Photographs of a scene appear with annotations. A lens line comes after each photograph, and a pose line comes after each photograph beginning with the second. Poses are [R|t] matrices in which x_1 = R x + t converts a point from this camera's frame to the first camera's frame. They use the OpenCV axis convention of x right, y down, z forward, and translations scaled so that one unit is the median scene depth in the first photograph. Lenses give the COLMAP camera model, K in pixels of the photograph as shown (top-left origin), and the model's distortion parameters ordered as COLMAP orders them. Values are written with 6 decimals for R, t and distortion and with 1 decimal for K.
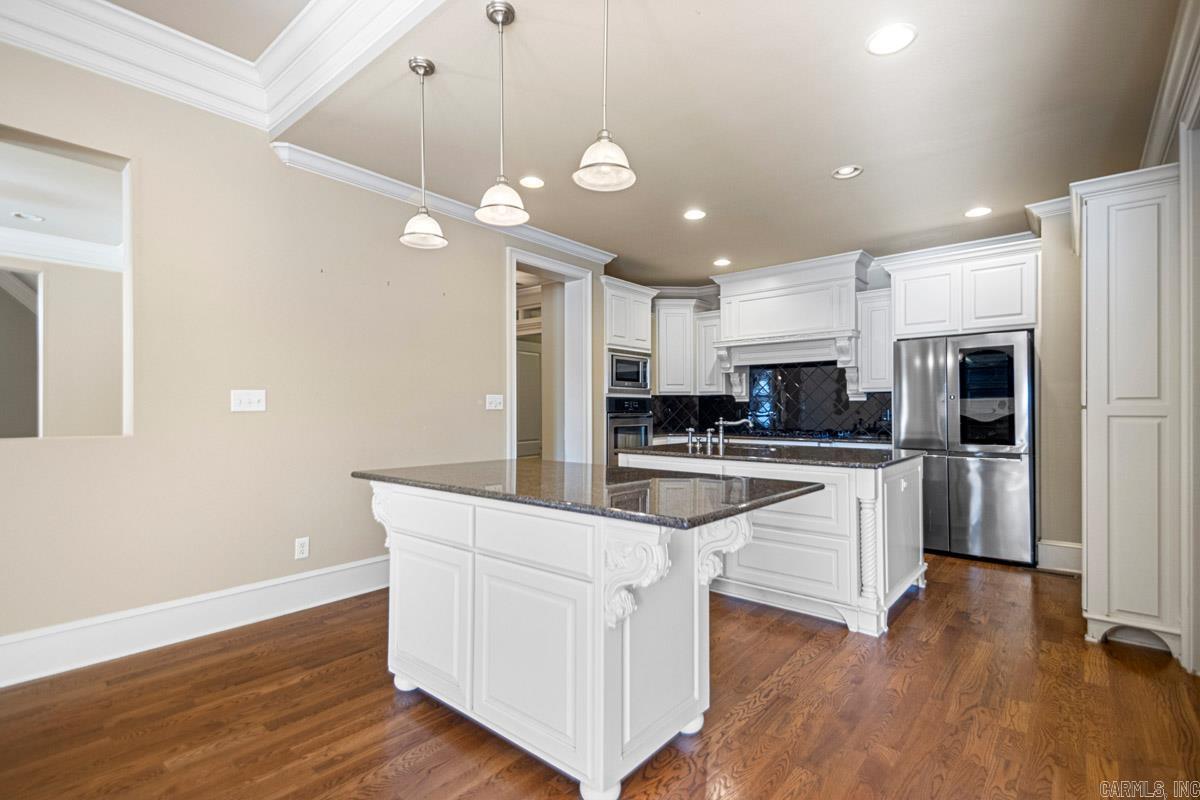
lens RADIAL K [[548.2, 0, 610.9], [0, 548.2, 404.1], [0, 0, 1]] dist [0.025177, -0.006520]
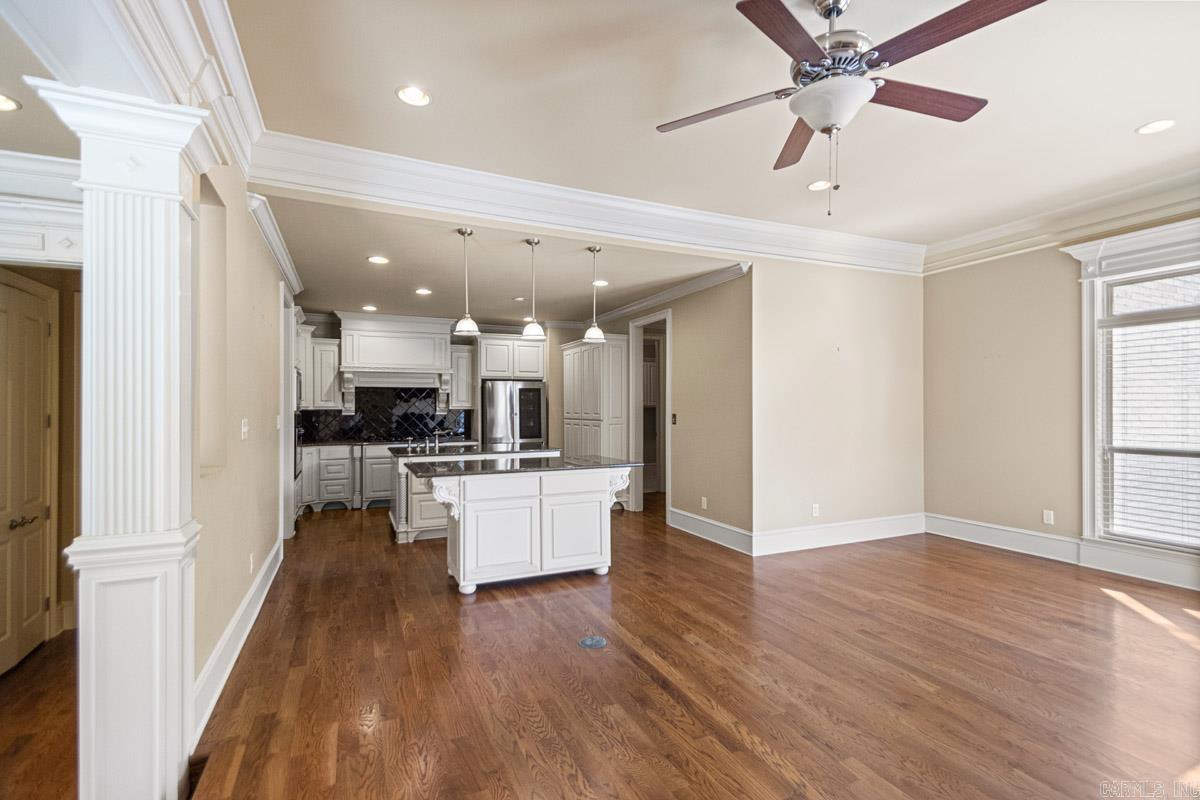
lens RADIAL K [[548.2, 0, 598.9], [0, 548.2, 404.1], [0, 0, 1]] dist [0.025177, -0.006520]
pose [[0.447199, 0.008701, 0.894392, -0.861179], [-0.006306, 0.999959, -0.006575, -0.034373], [-0.894412, -0.002699, 0.447235, -0.067539]]
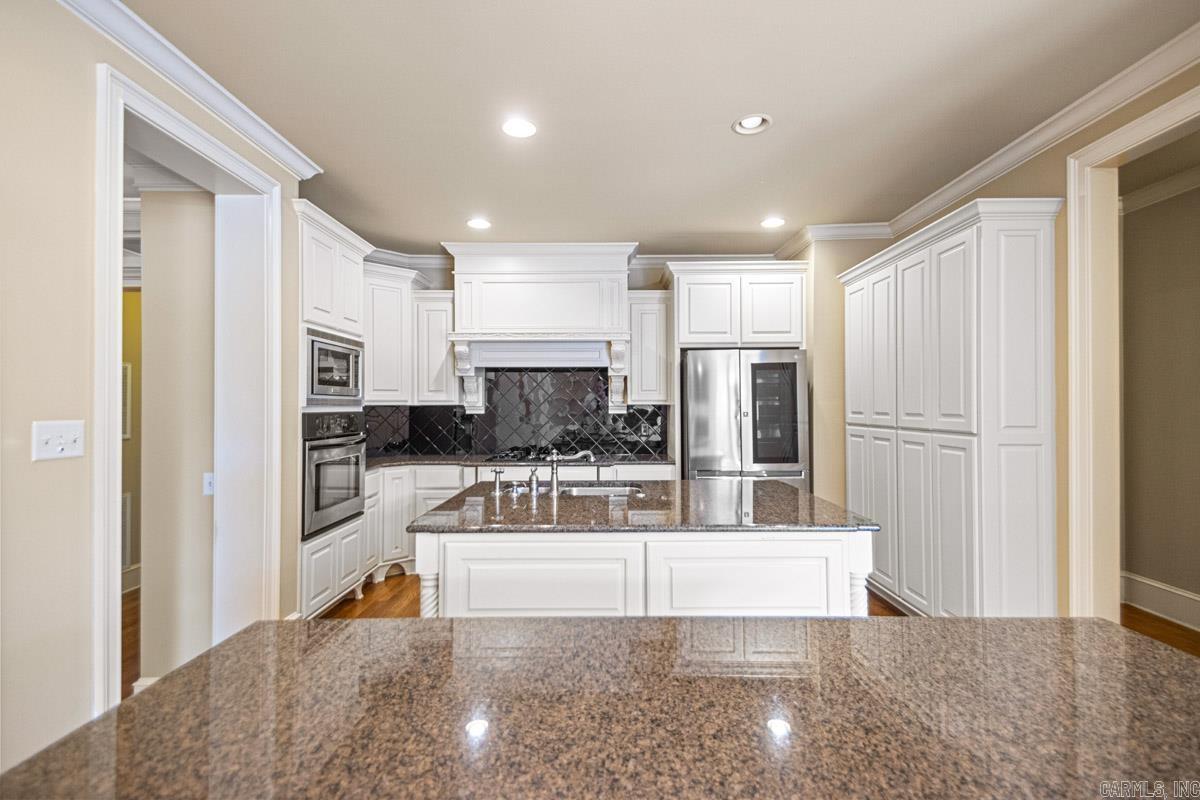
lens RADIAL K [[548.2, 0, 608.7], [0, 548.2, 402.8], [0, 0, 1]] dist [0.025177, -0.006520]
pose [[0.768034, 0.003818, 0.640397, -0.154345], [-0.004852, 0.999988, -0.000144, -0.029253], [-0.640390, -0.002997, 0.768044, 0.410894]]
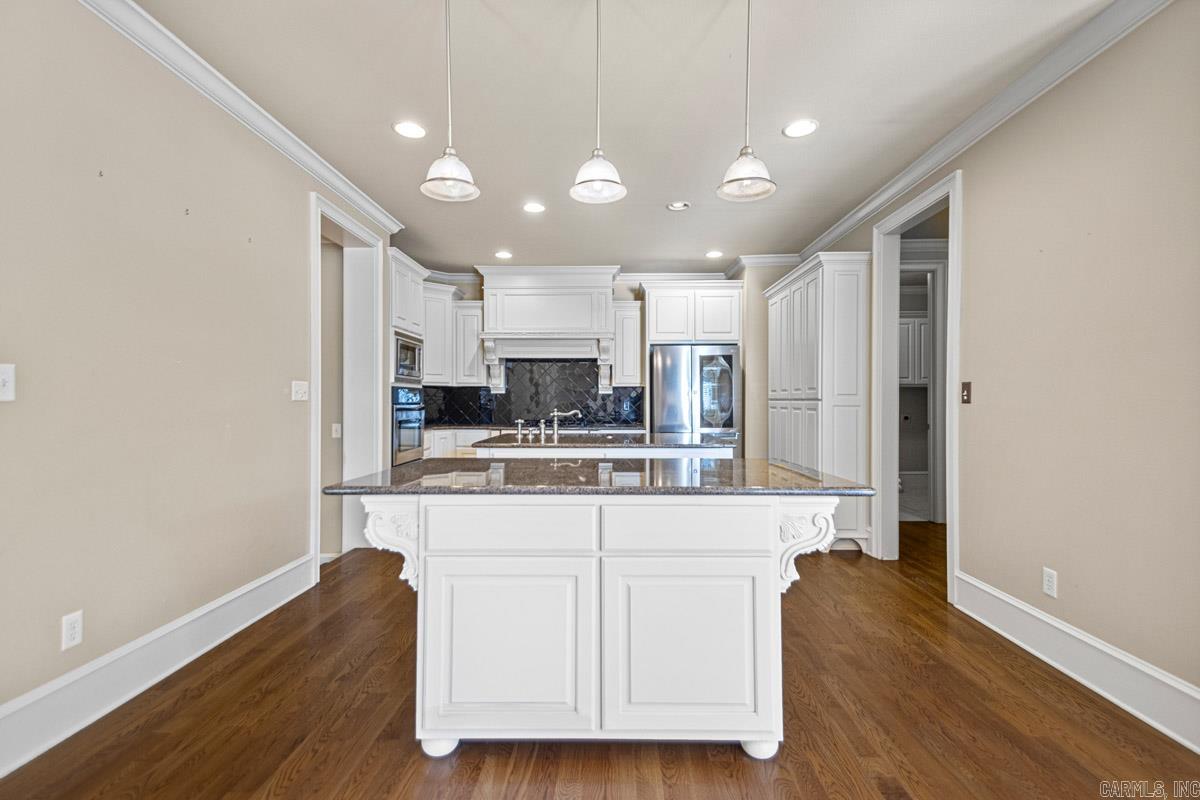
lens RADIAL K [[548.2, 0, 605.2], [0, 548.2, 399.7], [0, 0, 1]] dist [0.025177, -0.006520]
pose [[0.780805, 0.004779, 0.624756, -0.339491], [-0.009199, 0.999950, 0.003848, 0.001992], [-0.624707, -0.008752, 0.780811, 0.117403]]
